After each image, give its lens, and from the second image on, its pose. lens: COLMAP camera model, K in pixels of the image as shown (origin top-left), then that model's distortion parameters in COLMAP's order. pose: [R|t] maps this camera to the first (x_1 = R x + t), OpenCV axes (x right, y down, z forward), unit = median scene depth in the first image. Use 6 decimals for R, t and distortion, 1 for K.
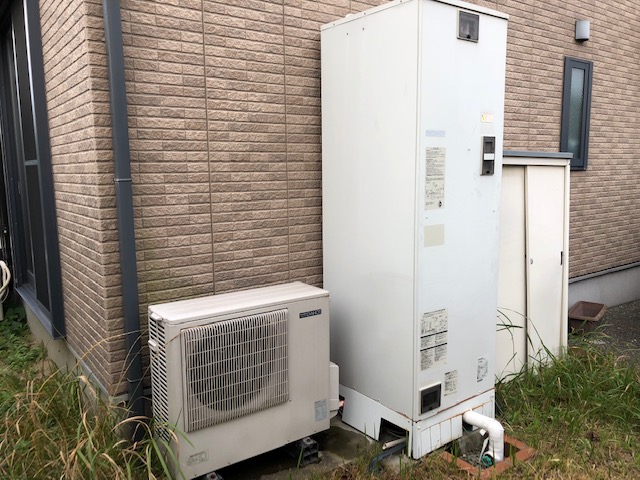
lens RADIAL K [[534.0, 0, 318.6], [0, 534.0, 242.1], [0, 0, 1]] dist [0.002249, -0.014123]
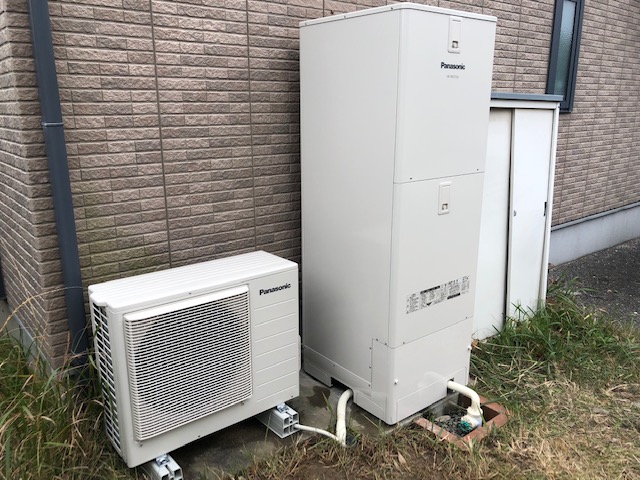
lens RADIAL K [[534.0, 0, 322.9], [0, 534.0, 238.3], [0, 0, 1]] dist [0.002249, -0.014123]
pose [[0.997891, -0.005827, 0.064653, 0.001675], [-0.001174, 0.994180, 0.107725, -0.024678], [-0.064905, -0.107573, 0.992076, 0.104555]]
